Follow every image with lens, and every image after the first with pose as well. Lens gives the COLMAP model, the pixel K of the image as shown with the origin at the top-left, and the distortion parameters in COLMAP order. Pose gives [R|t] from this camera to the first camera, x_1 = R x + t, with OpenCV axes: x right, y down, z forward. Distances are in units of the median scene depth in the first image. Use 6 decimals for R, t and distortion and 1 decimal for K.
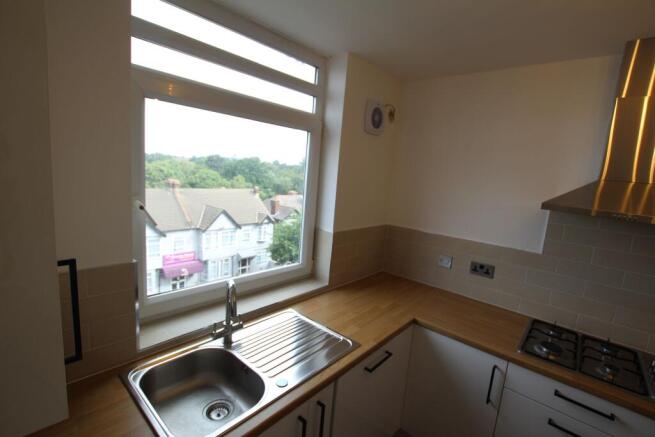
lens RADIAL K [[305.7, 0, 324.8], [0, 305.7, 217.2], [0, 0, 1]] dist [-0.028642, 0.006253]
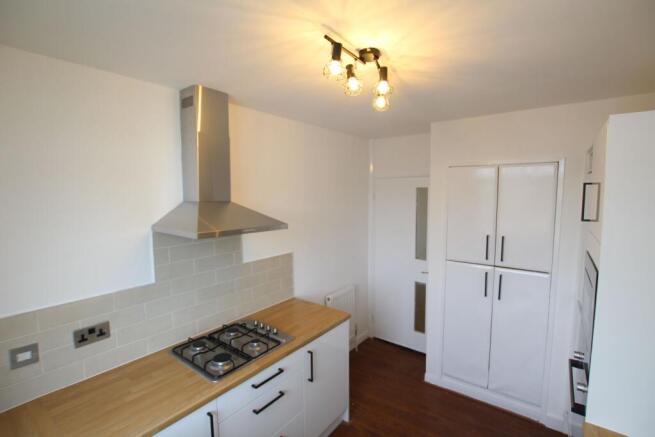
lens RADIAL K [[305.7, 0, 326.8], [0, 305.7, 218.2], [0, 0, 1]] dist [-0.028642, 0.006253]
pose [[-0.080018, -0.174927, 0.981324, -0.229087], [0.147330, 0.971593, 0.185205, -0.179059], [-0.985845, 0.159398, -0.051973, 0.506708]]
